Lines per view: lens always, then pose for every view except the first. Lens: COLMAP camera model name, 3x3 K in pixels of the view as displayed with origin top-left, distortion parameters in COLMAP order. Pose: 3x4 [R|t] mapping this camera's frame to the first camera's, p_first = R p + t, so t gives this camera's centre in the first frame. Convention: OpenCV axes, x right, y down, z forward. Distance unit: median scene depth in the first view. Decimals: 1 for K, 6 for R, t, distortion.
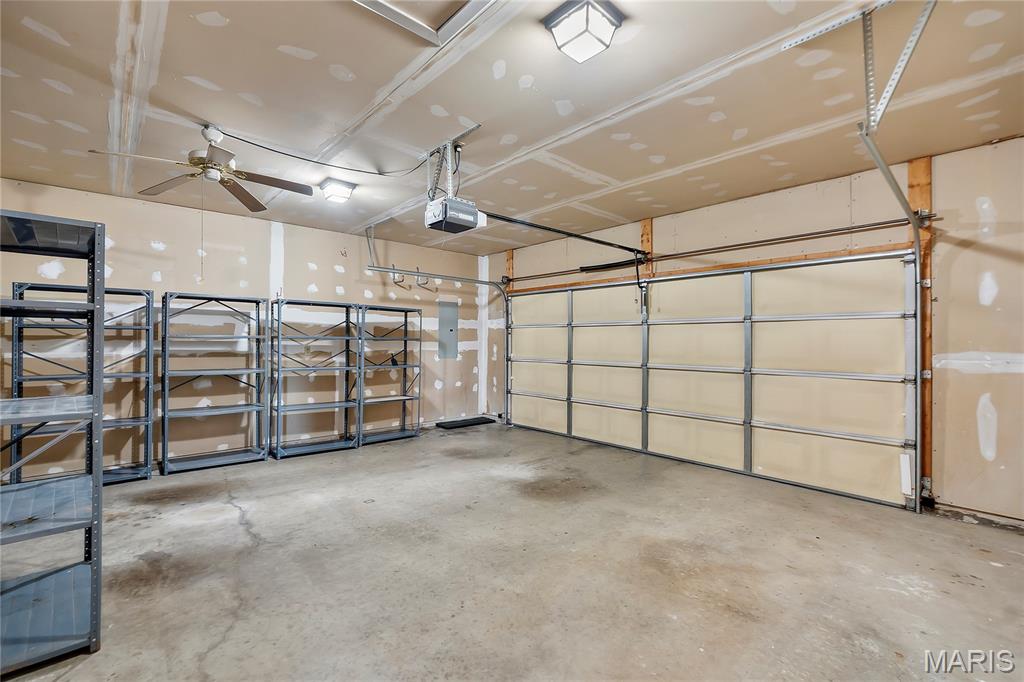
lens RADIAL K [[441.4, 0, 512.8], [0, 441.4, 340.7], [0, 0, 1]] dist [-0.001880, 0.000058]
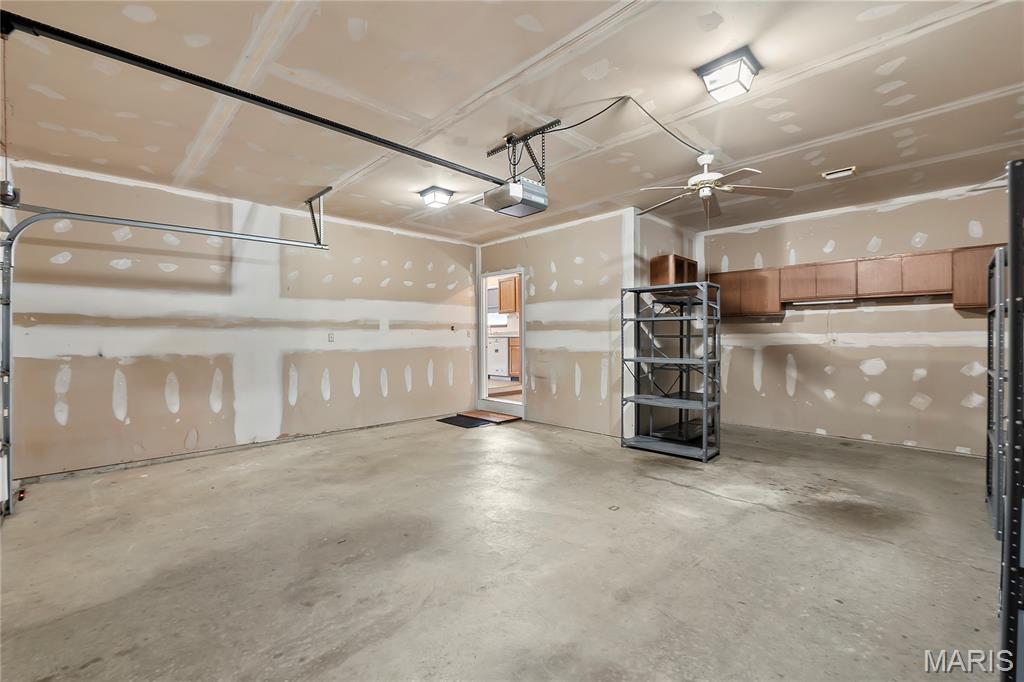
lens RADIAL K [[441.4, 0, 511.3], [0, 441.4, 341.3], [0, 0, 1]] dist [-0.001880, 0.000058]
pose [[-0.999571, -0.005870, -0.028695, -0.094096], [-0.005873, 0.999983, 0.000009, 0.027570], [0.028694, 0.000178, -0.999588, 2.008448]]
